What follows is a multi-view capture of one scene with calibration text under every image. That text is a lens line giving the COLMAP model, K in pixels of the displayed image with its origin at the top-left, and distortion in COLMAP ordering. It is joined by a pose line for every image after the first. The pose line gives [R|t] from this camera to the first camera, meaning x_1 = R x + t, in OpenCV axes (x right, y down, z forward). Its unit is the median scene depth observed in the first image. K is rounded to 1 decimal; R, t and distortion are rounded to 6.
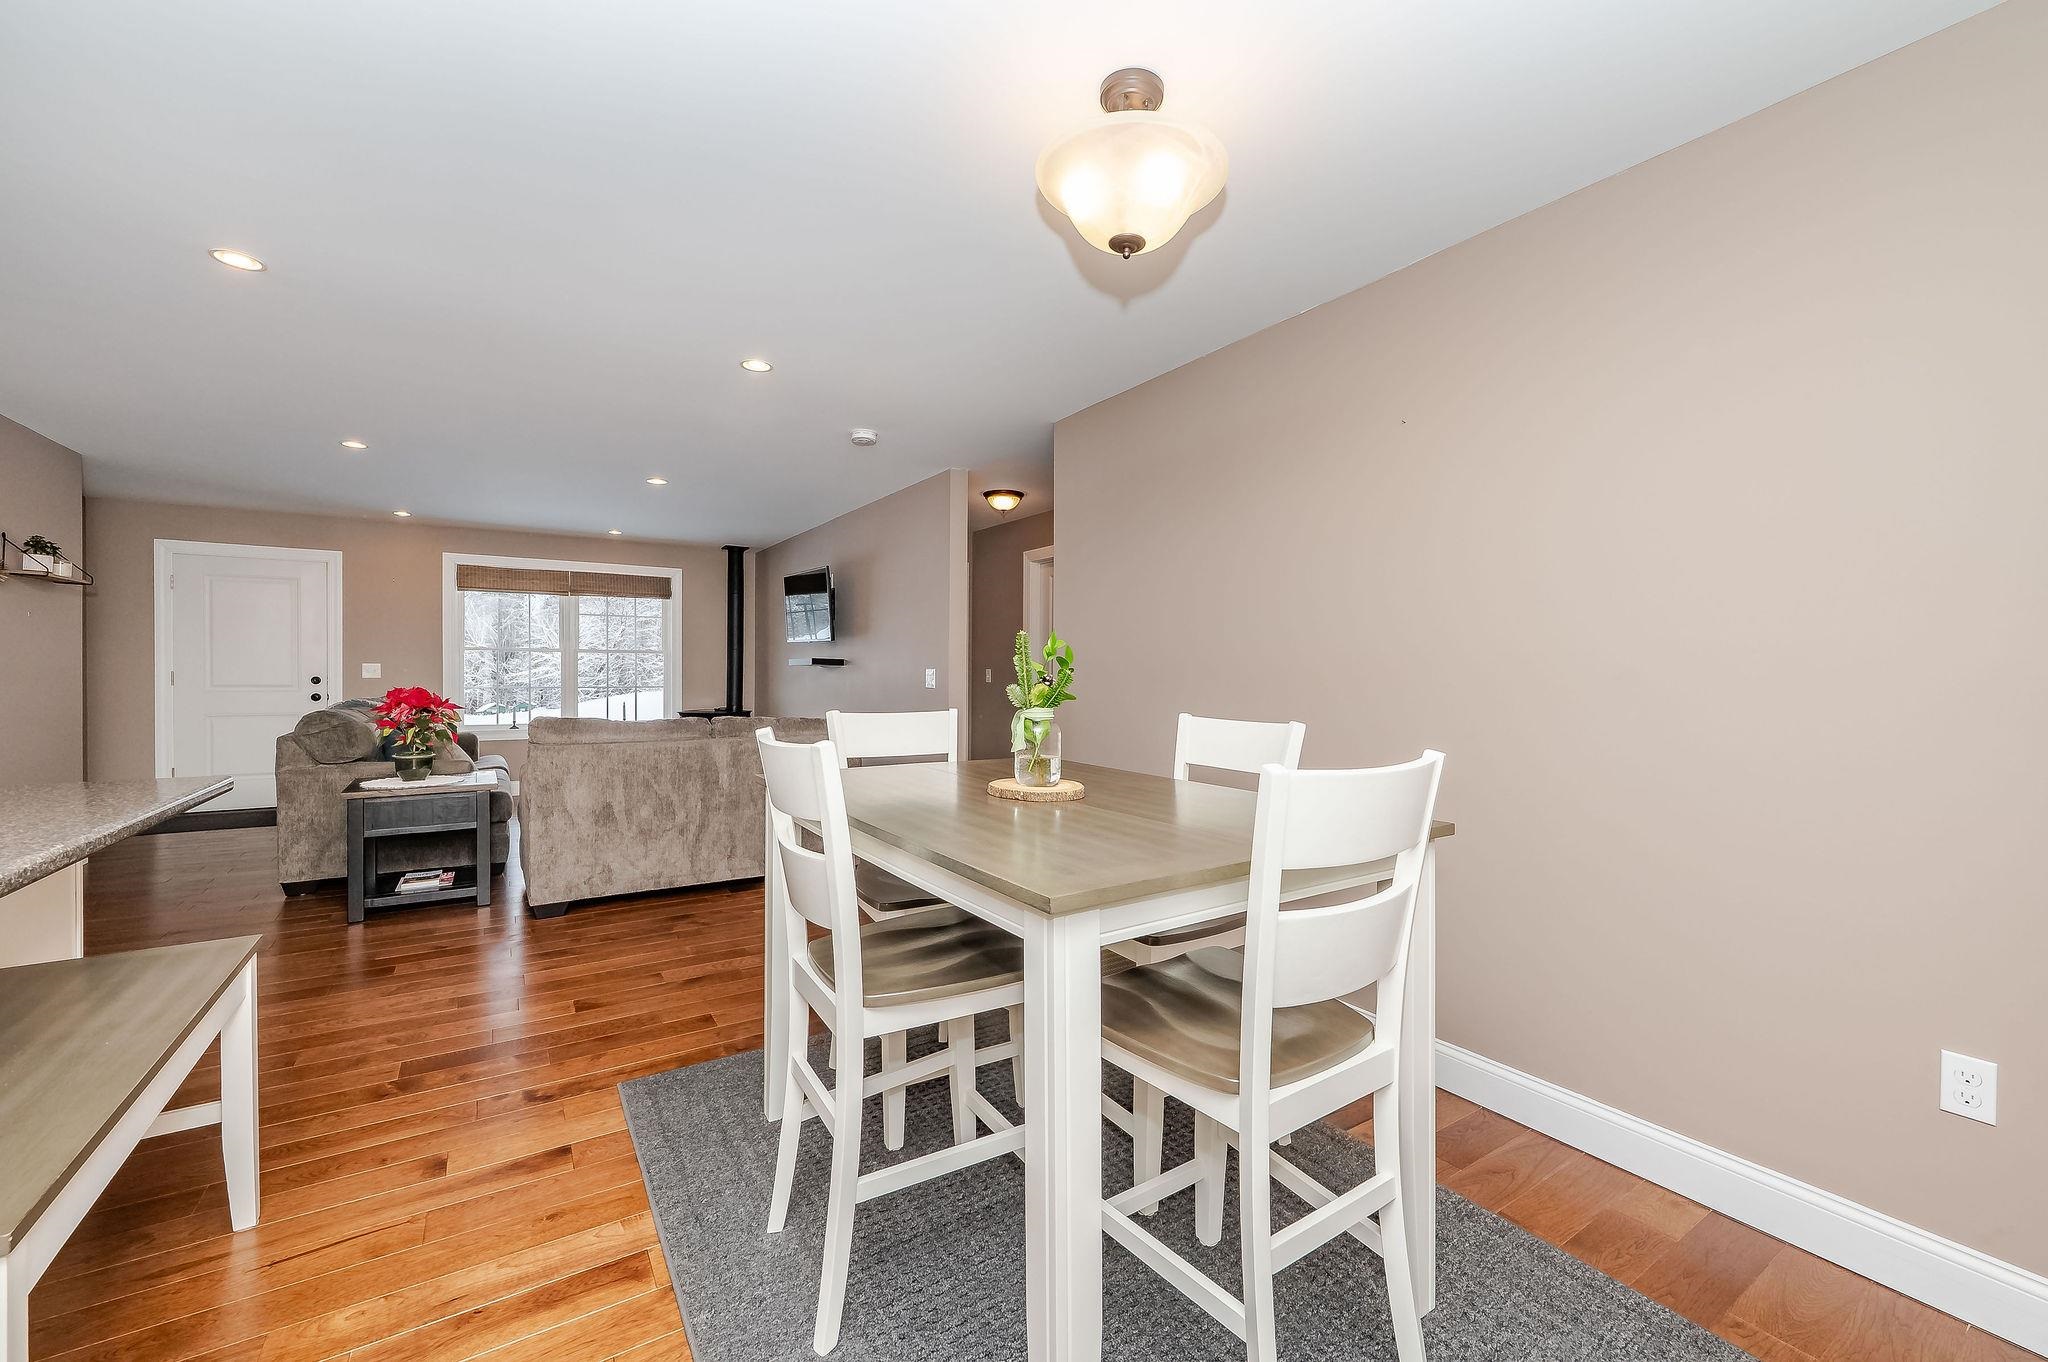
lens RADIAL K [[818.8, 0, 1011.4], [0, 818.8, 678.1], [0, 0, 1]] dist [0.002410, -0.000573]
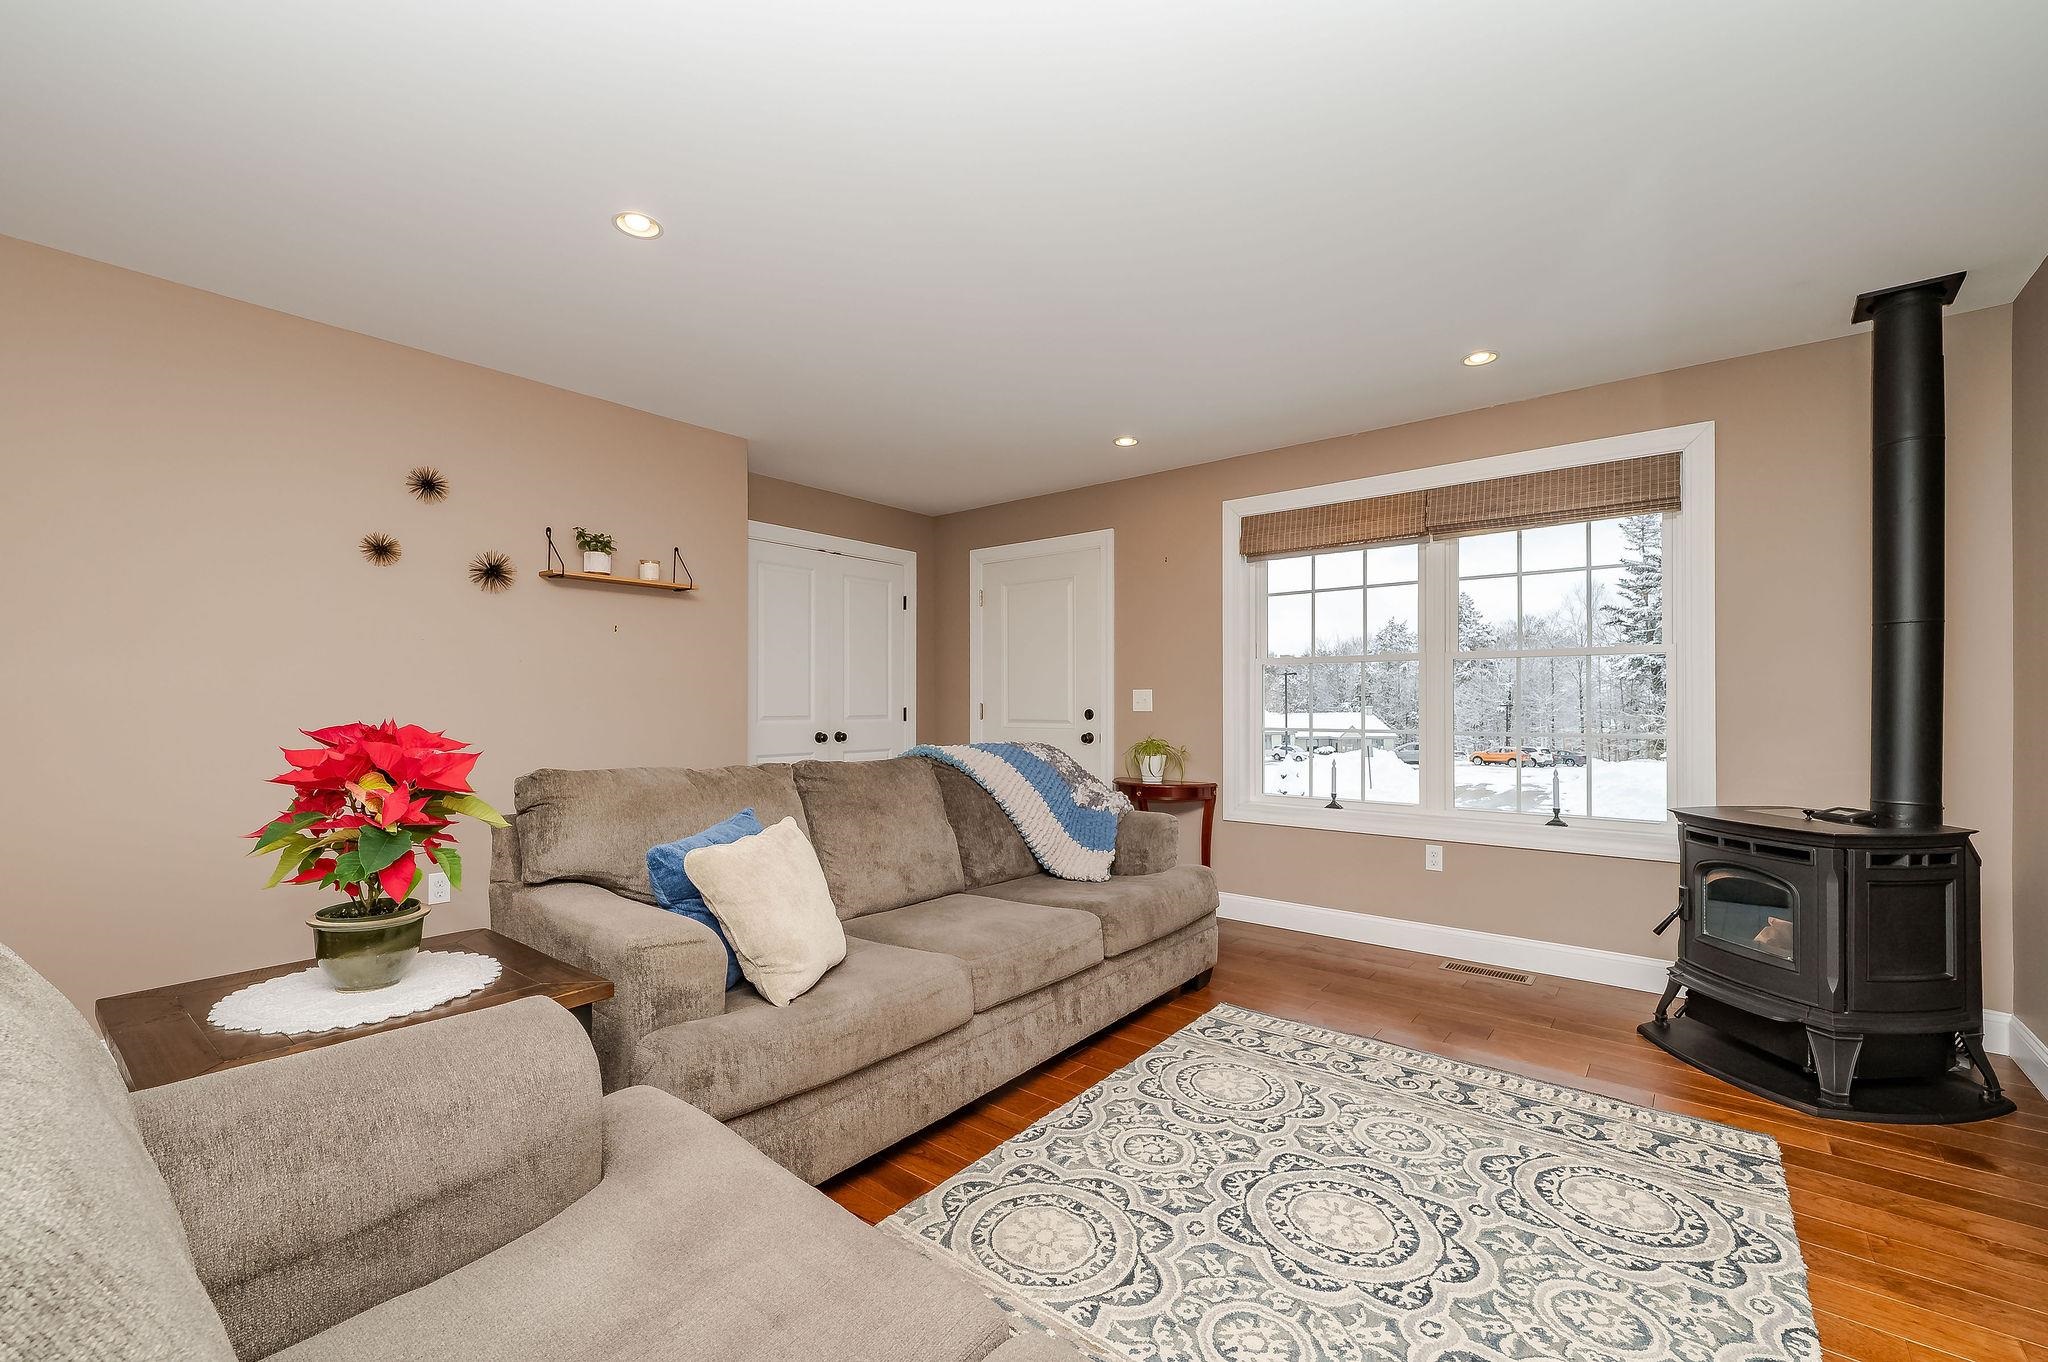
lens RADIAL K [[818.8, 0, 1023.5], [0, 818.8, 691.6], [0, 0, 1]] dist [0.002410, -0.000573]
pose [[0.330850, -0.018273, -0.943506, -0.314569], [-0.006328, 0.999747, -0.021581, -0.002054], [0.943662, 0.013110, 0.330651, 1.161739]]
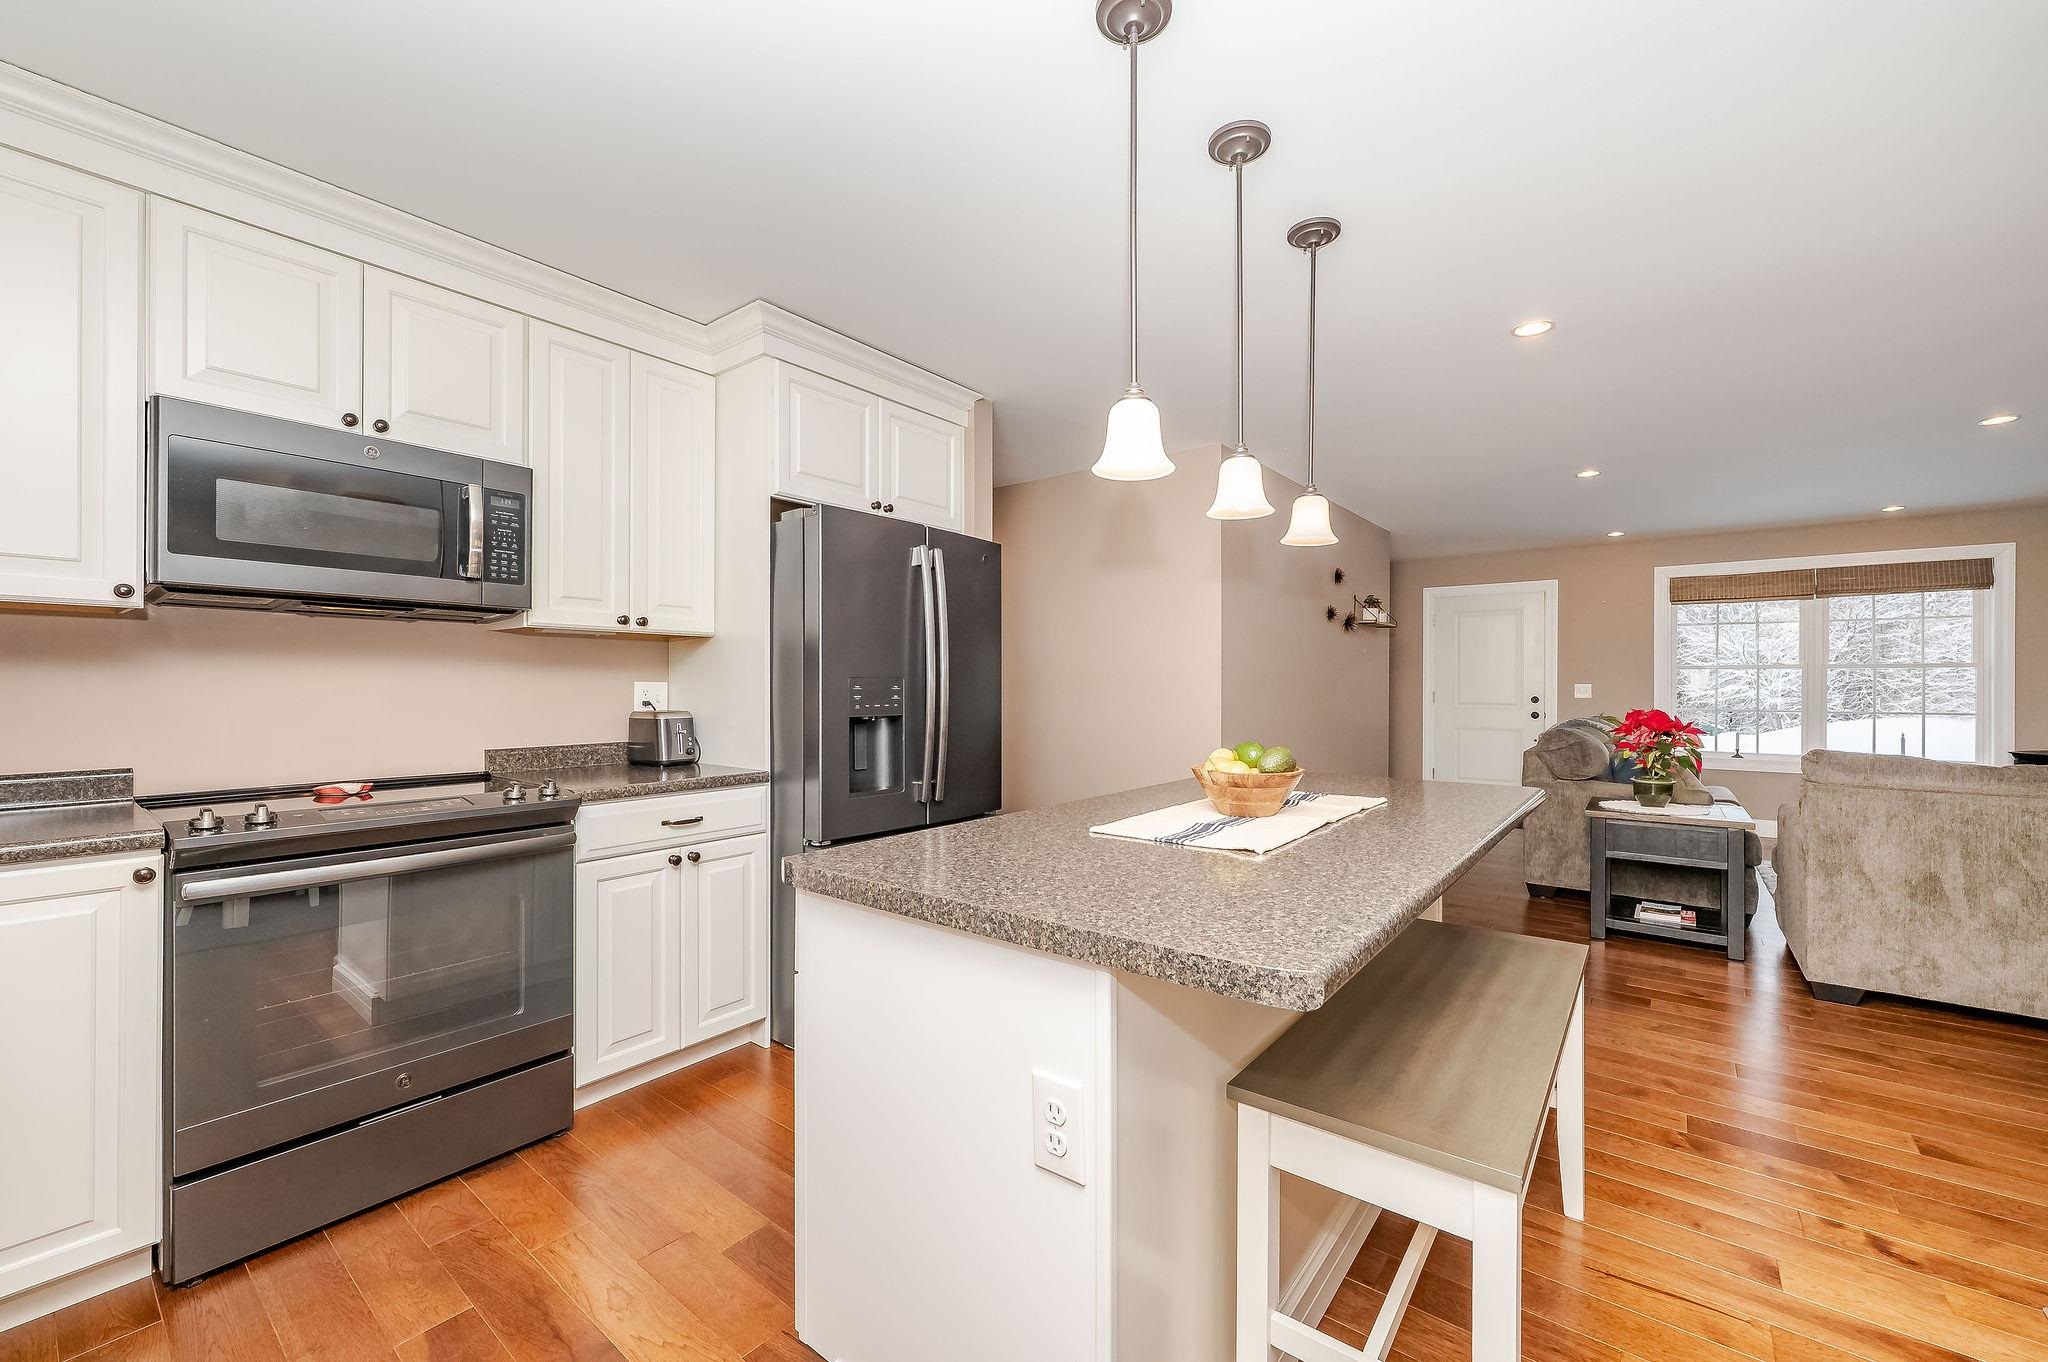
lens RADIAL K [[818.8, 0, 1028.5], [0, 818.8, 682.1], [0, 0, 1]] dist [0.002410, -0.000573]
pose [[0.334763, -0.007530, -0.942272, -0.065227], [-0.009662, 0.999888, -0.011423, -0.002872], [0.942253, 0.012929, 0.334653, -0.012893]]
